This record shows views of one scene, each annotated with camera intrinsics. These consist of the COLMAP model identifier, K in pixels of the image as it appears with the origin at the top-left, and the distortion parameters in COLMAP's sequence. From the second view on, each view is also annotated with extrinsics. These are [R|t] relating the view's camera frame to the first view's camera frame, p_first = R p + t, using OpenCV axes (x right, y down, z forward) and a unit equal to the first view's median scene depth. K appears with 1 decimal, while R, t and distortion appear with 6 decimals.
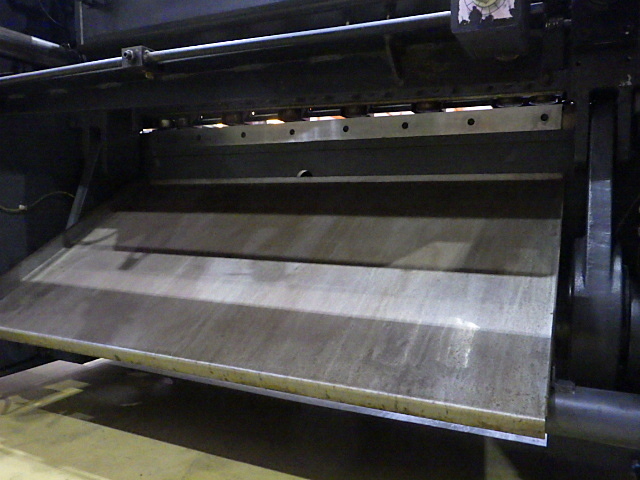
lens RADIAL K [[525.8, 0, 320.0], [0, 525.8, 240.0], [0, 0, 1]] dist [-0.001908, -0.003946]
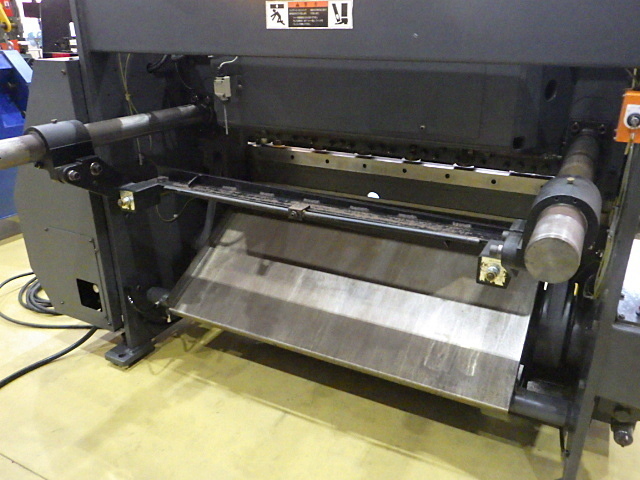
lens RADIAL K [[525.8, 0, 320.0], [0, 525.8, 240.0], [0, 0, 1]] dist [-0.001908, -0.003946]
pose [[0.999344, 0.003457, -0.036054, -0.164265], [0.007989, 0.949879, 0.312514, -0.624231], [0.035327, -0.312597, 0.949229, -0.527956]]
